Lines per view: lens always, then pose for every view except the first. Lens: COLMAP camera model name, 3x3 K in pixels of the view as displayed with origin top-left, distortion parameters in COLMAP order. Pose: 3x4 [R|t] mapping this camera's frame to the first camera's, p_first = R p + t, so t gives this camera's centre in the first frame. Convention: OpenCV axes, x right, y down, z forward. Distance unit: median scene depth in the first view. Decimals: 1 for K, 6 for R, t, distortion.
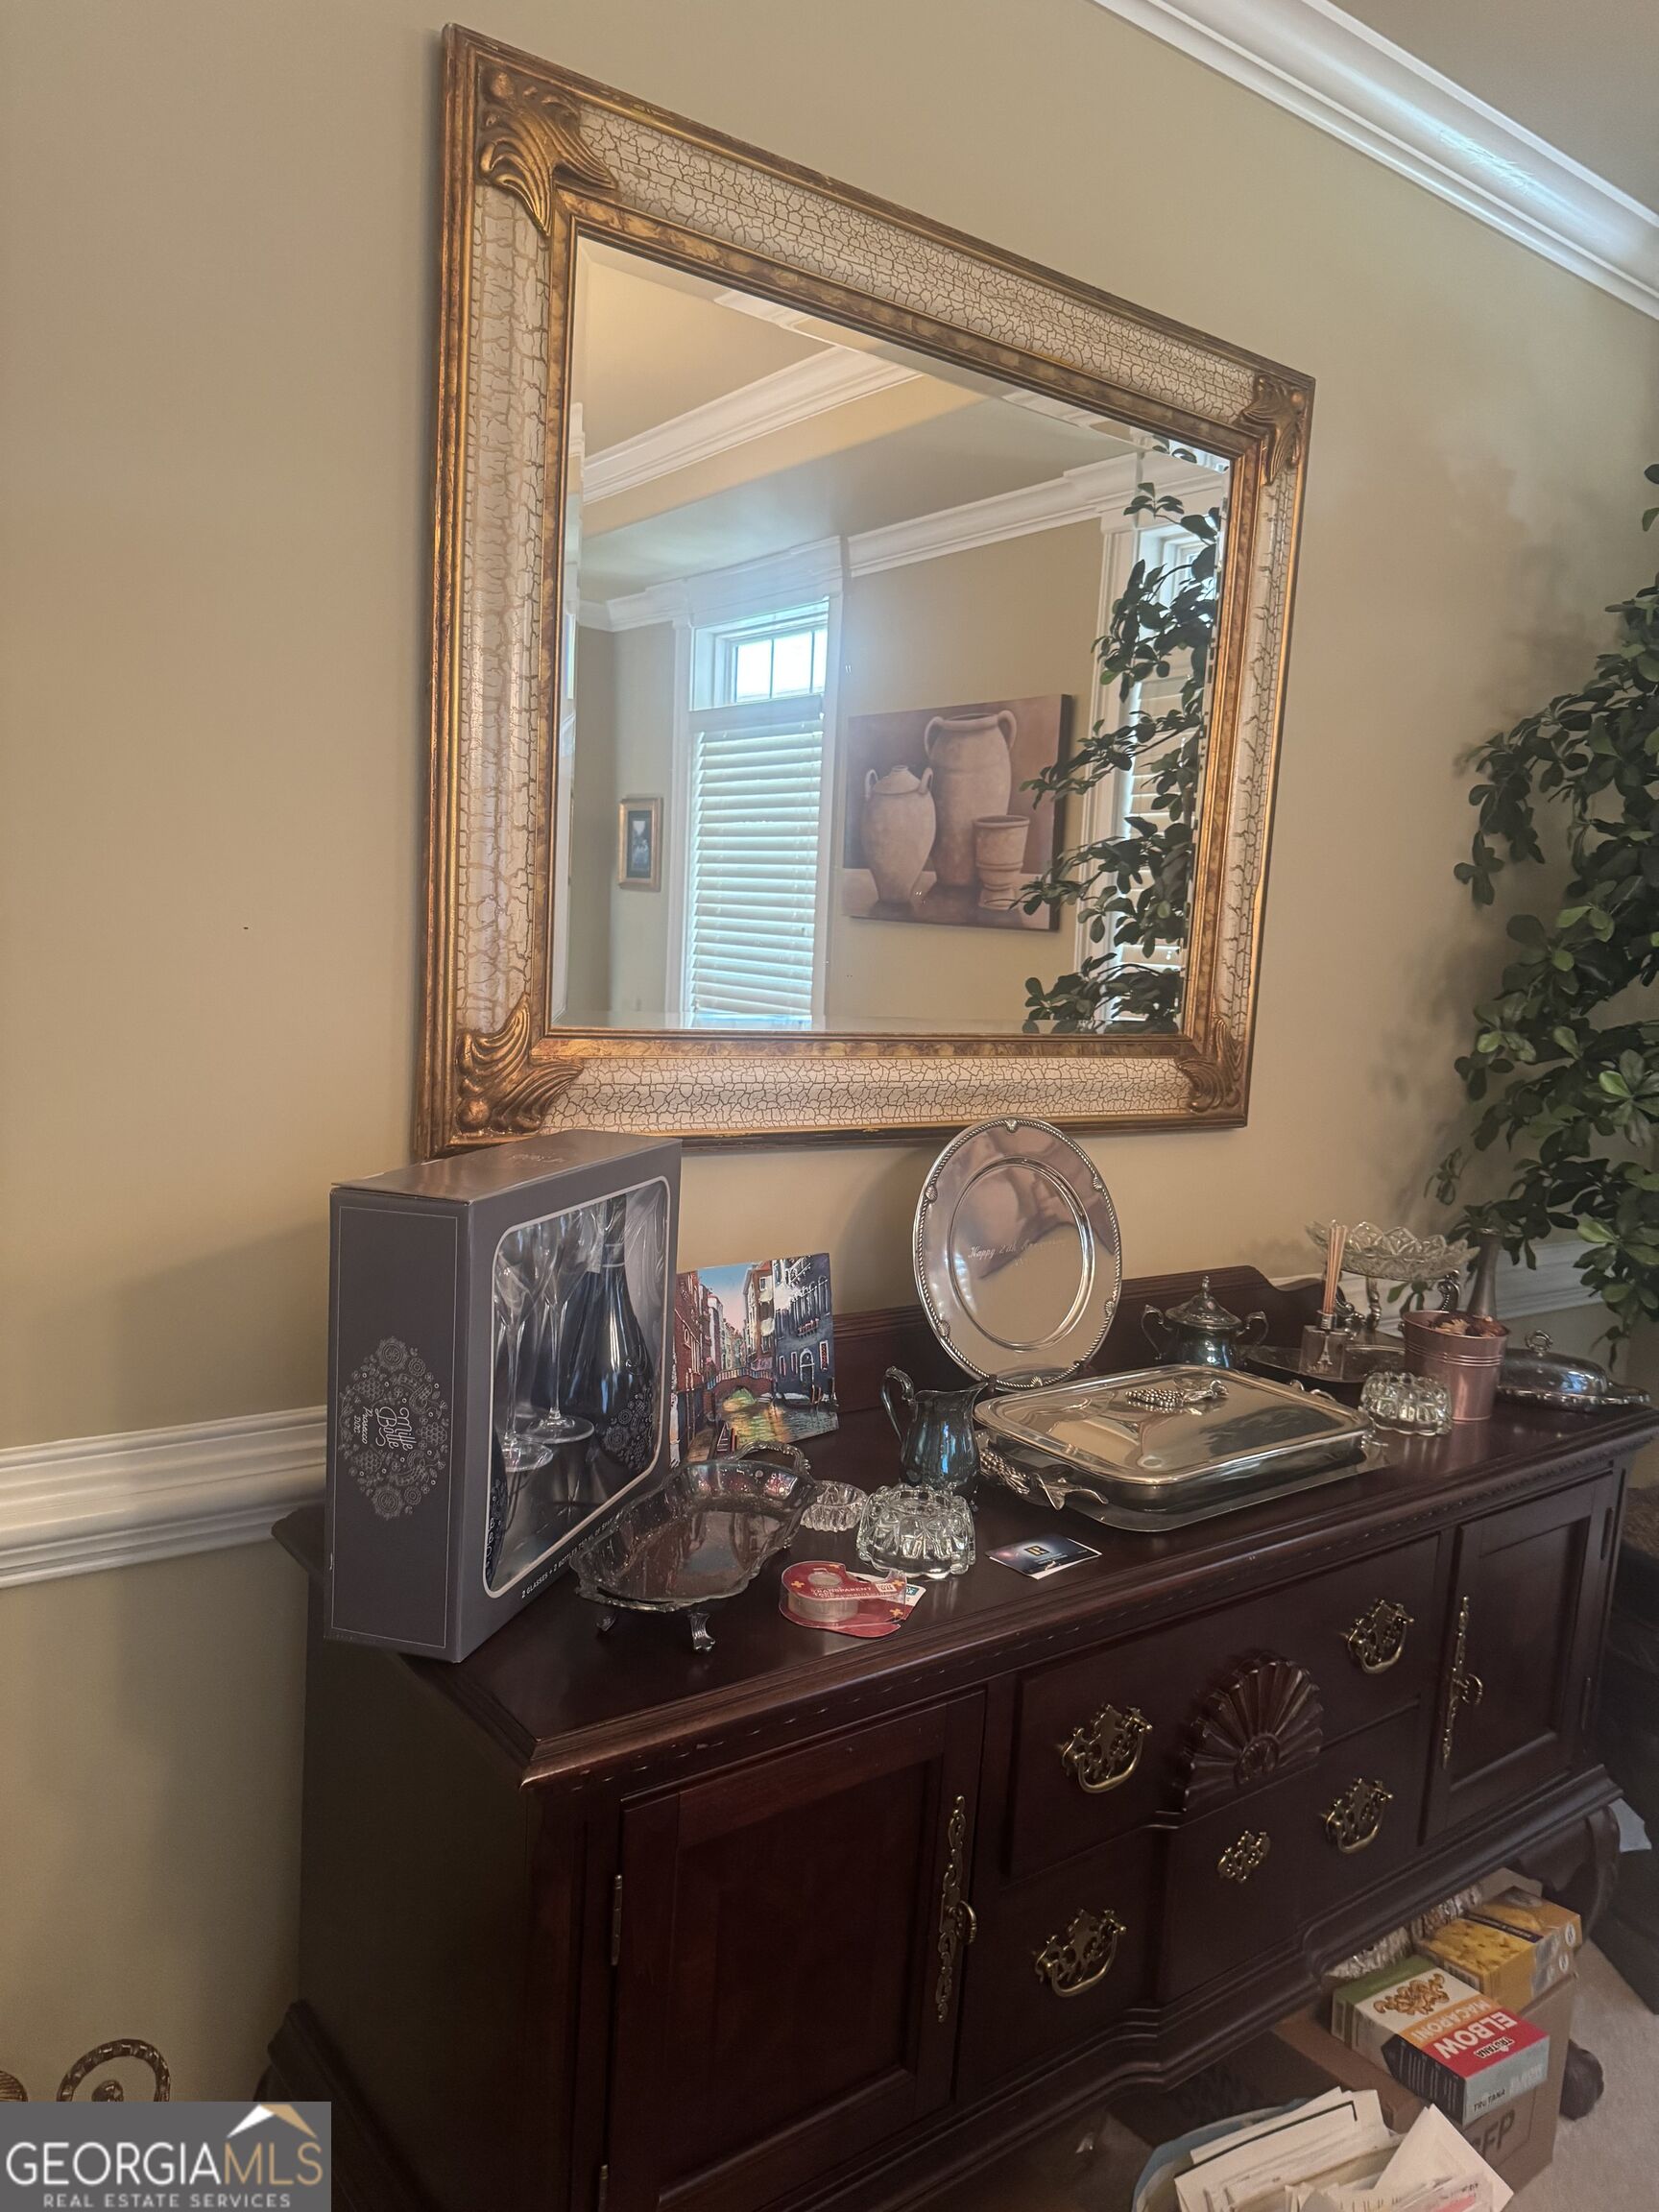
lens RADIAL K [[1547.2, 0, 829.5], [0, 1547.2, 1106.0], [0, 0, 1]] dist [0.112063, -0.166101]
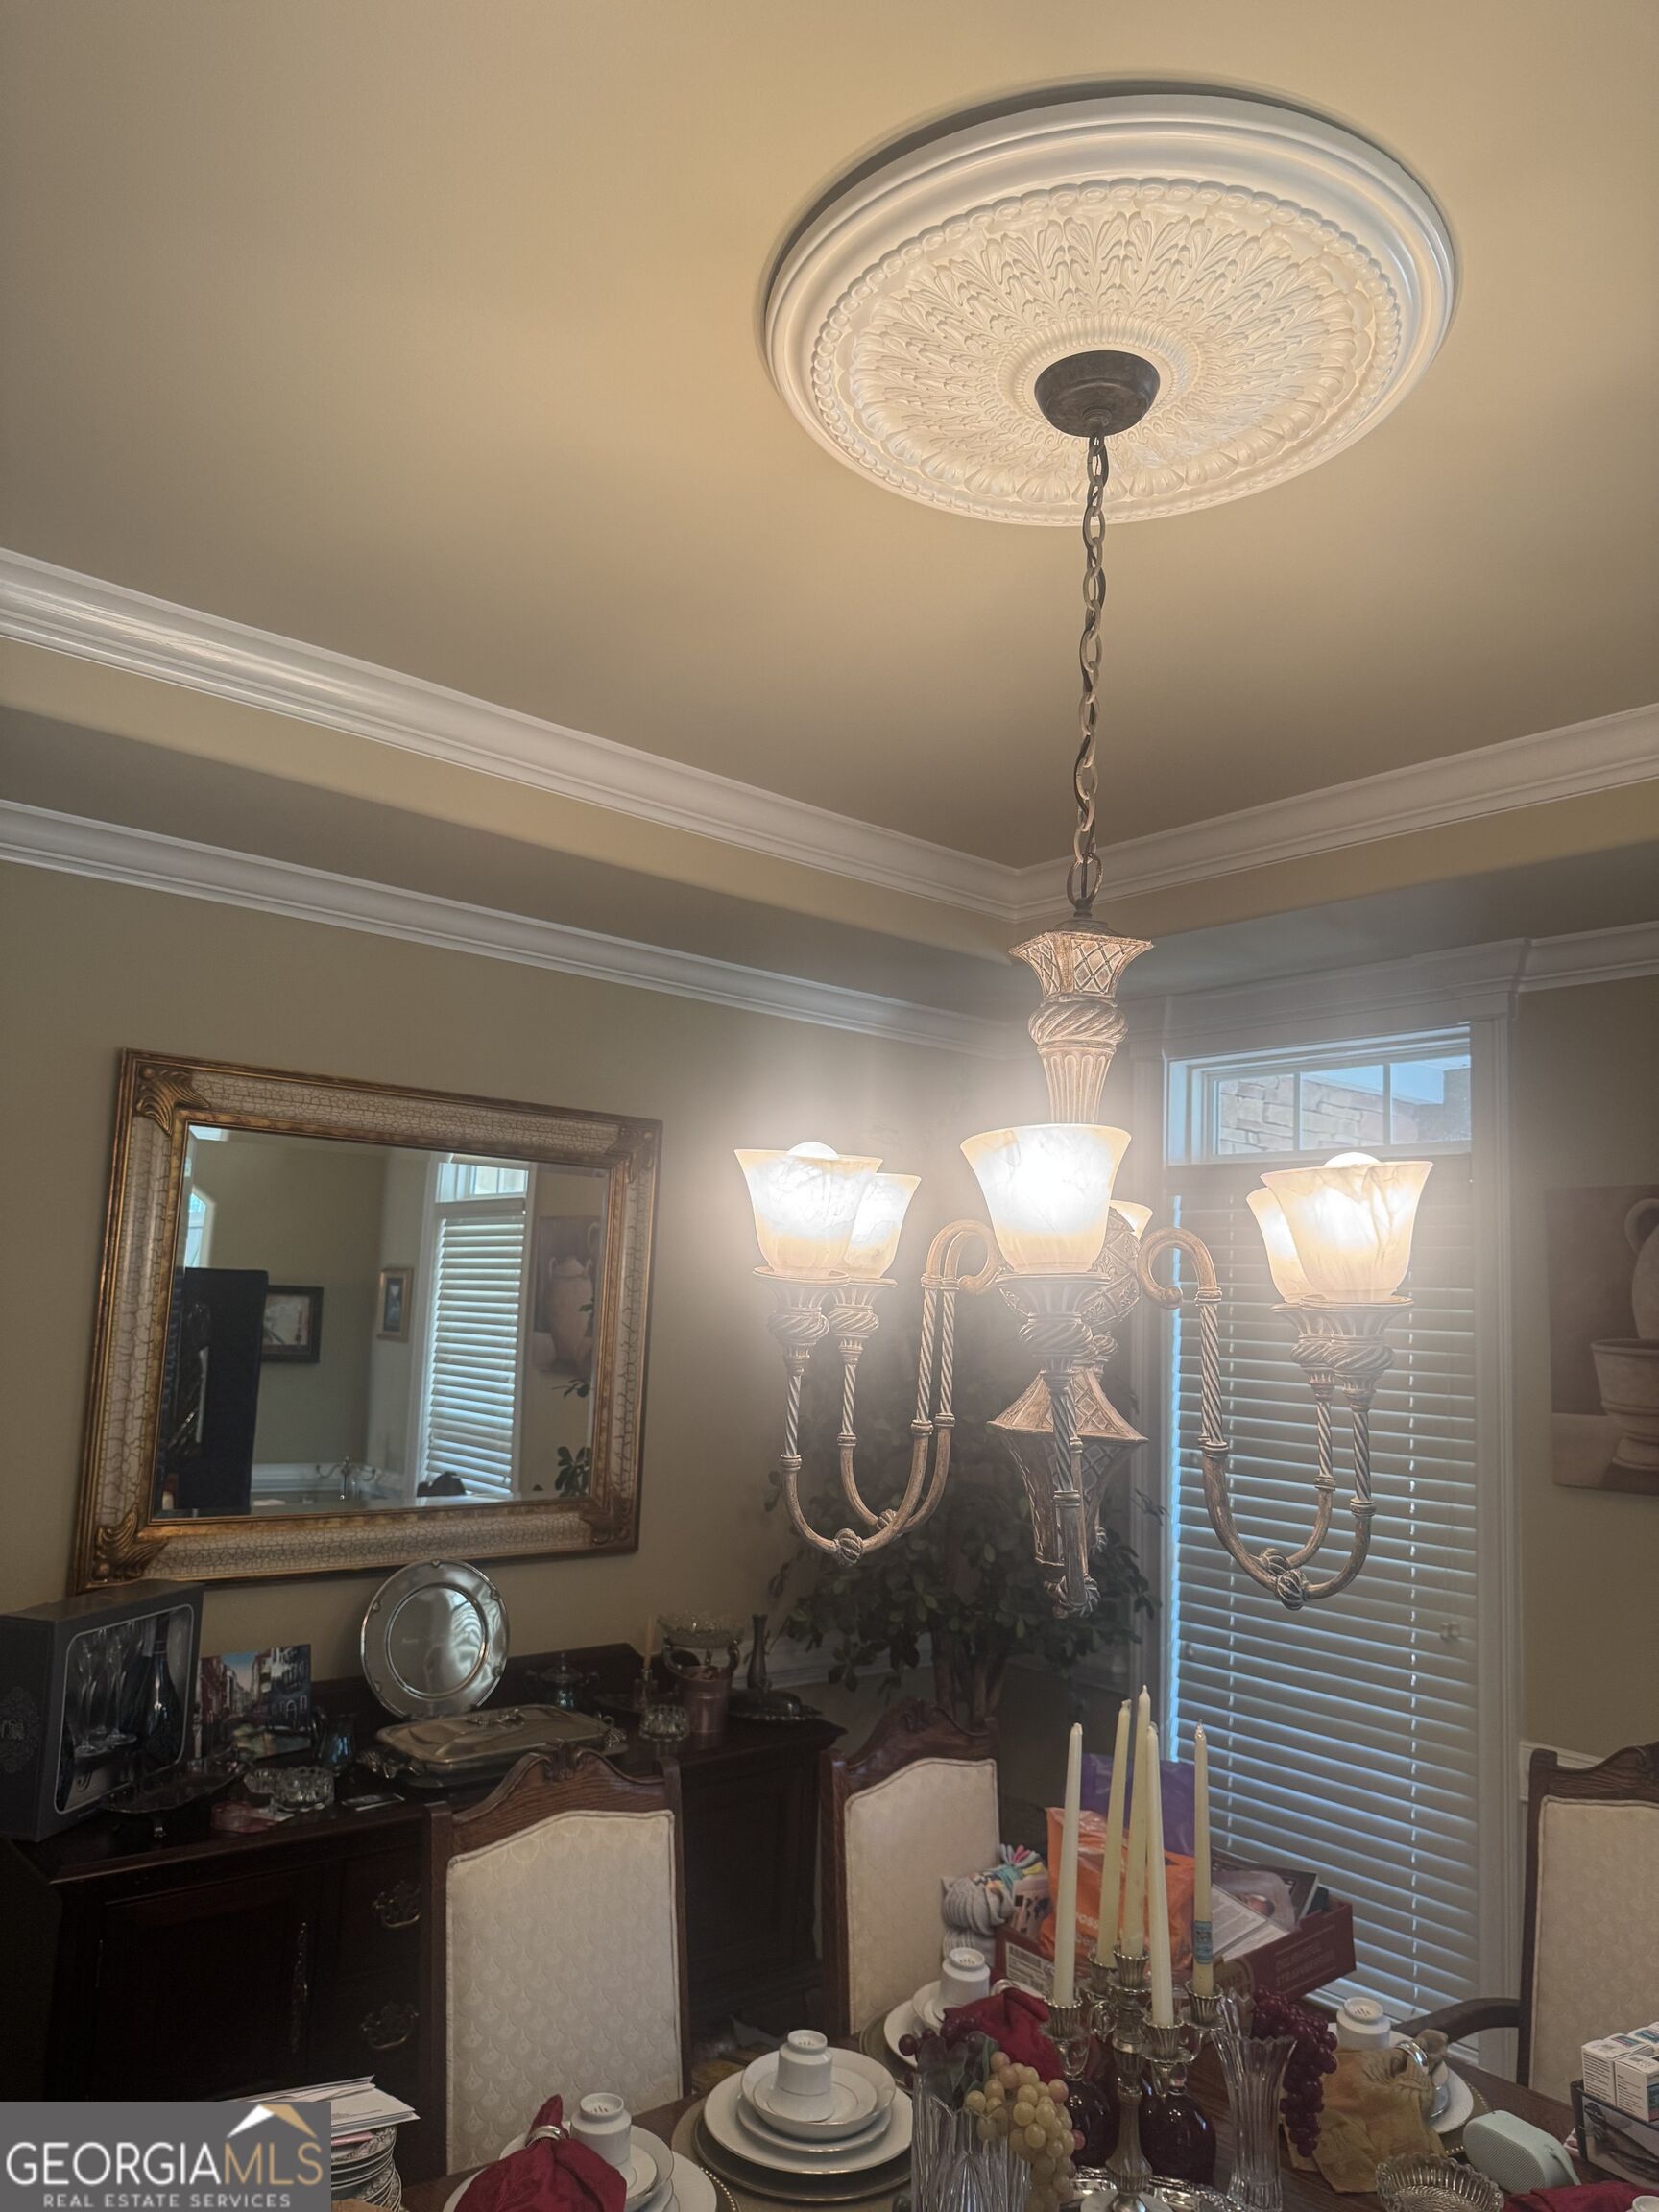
lens RADIAL K [[1536.3, 0, 829.5], [0, 1536.3, 1106.0], [0, 0, 1]] dist [0.047784, -0.117254]
pose [[0.997289, -0.006438, 0.073300, 0.486414], [0.023680, 0.971252, -0.236872, -0.073652], [-0.069668, 0.237966, 0.968772, -0.943976]]
